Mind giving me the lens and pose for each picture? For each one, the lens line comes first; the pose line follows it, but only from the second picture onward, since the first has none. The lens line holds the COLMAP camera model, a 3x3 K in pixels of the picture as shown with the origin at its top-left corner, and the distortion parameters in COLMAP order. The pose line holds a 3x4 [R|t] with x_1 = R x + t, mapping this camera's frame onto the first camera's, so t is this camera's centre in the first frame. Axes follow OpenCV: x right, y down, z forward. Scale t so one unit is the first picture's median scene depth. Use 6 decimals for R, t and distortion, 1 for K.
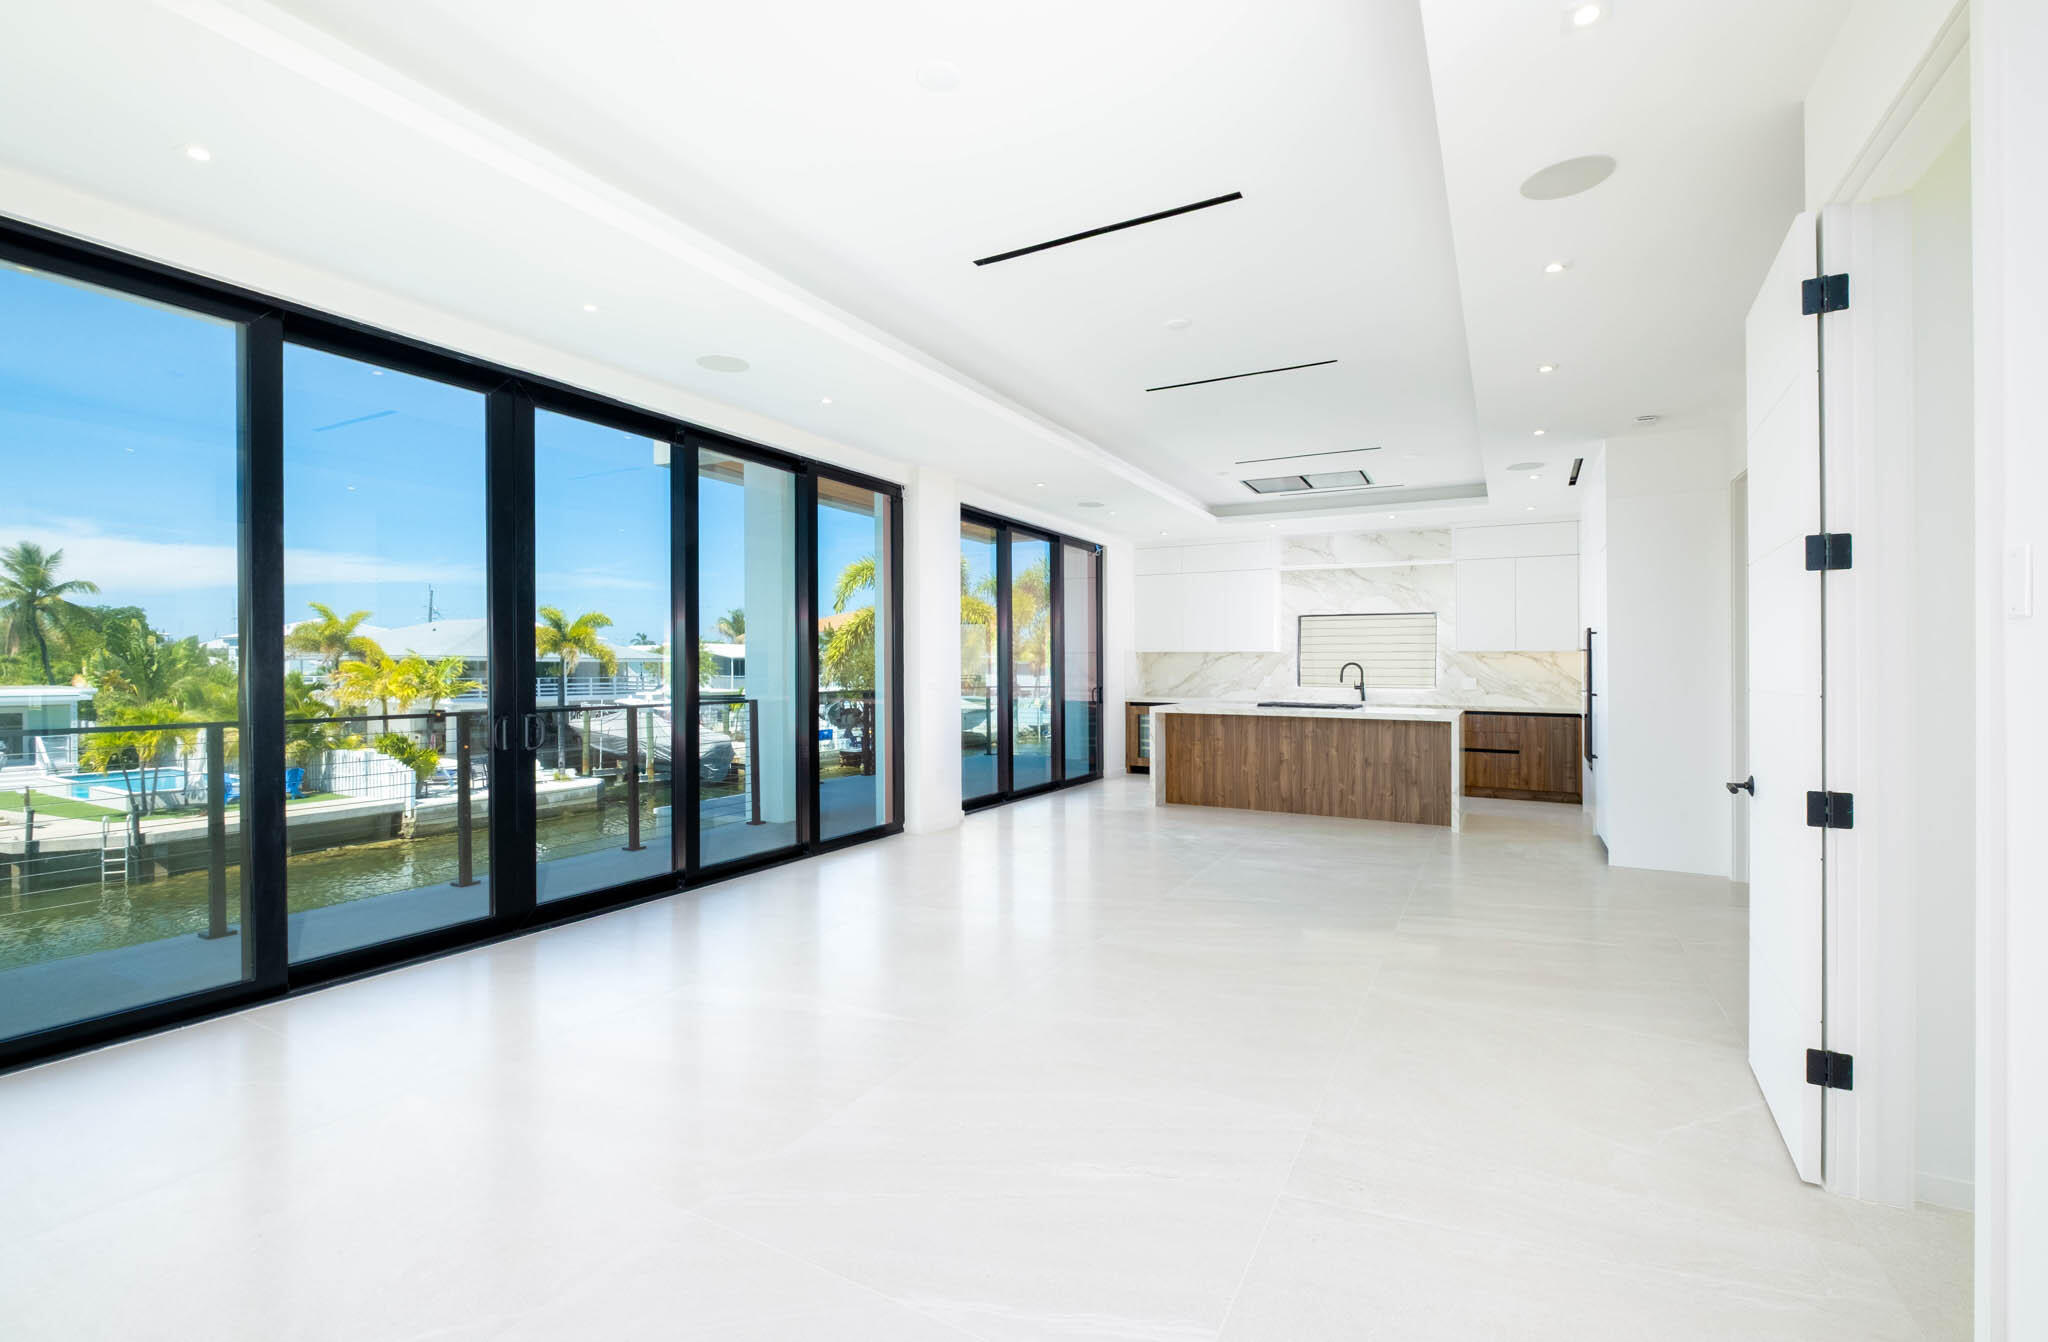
lens RADIAL K [[882.2, 0, 1019.9], [0, 882.2, 669.0], [0, 0, 1]] dist [-0.018033, -0.000486]
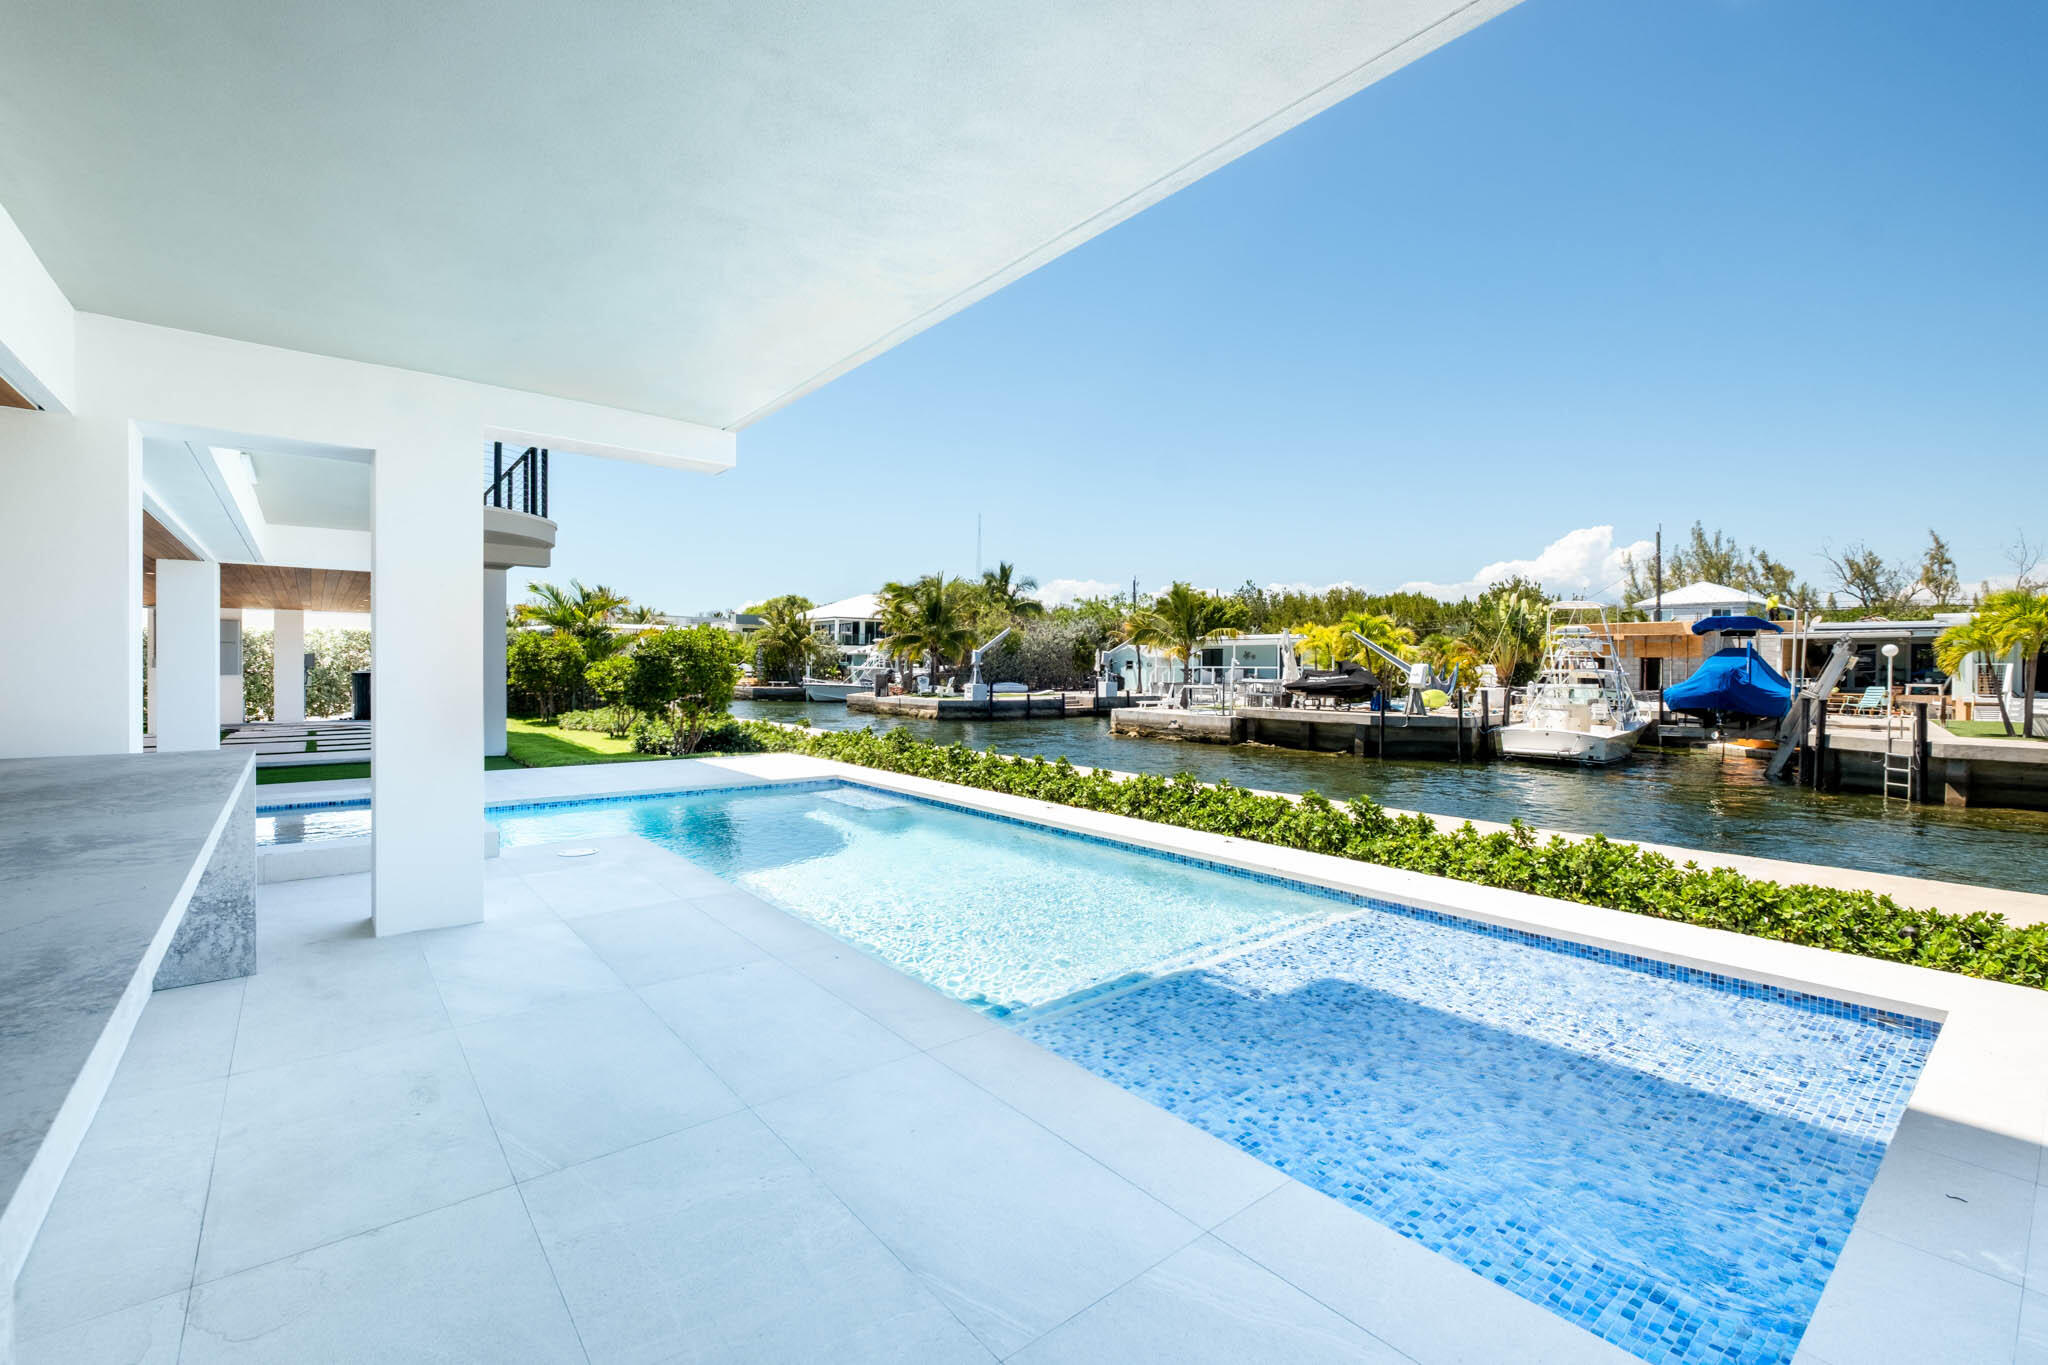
lens RADIAL K [[879.1, 0, 1019.1], [0, 879.1, 683.3], [0, 0, 1]] dist [-0.004912, -0.002276]
pose [[-0.393407, 0.014442, -0.919251, 0.028965], [-0.007305, 0.999796, 0.018834, 0.101286], [0.919335, 0.014124, -0.393221, 0.435341]]
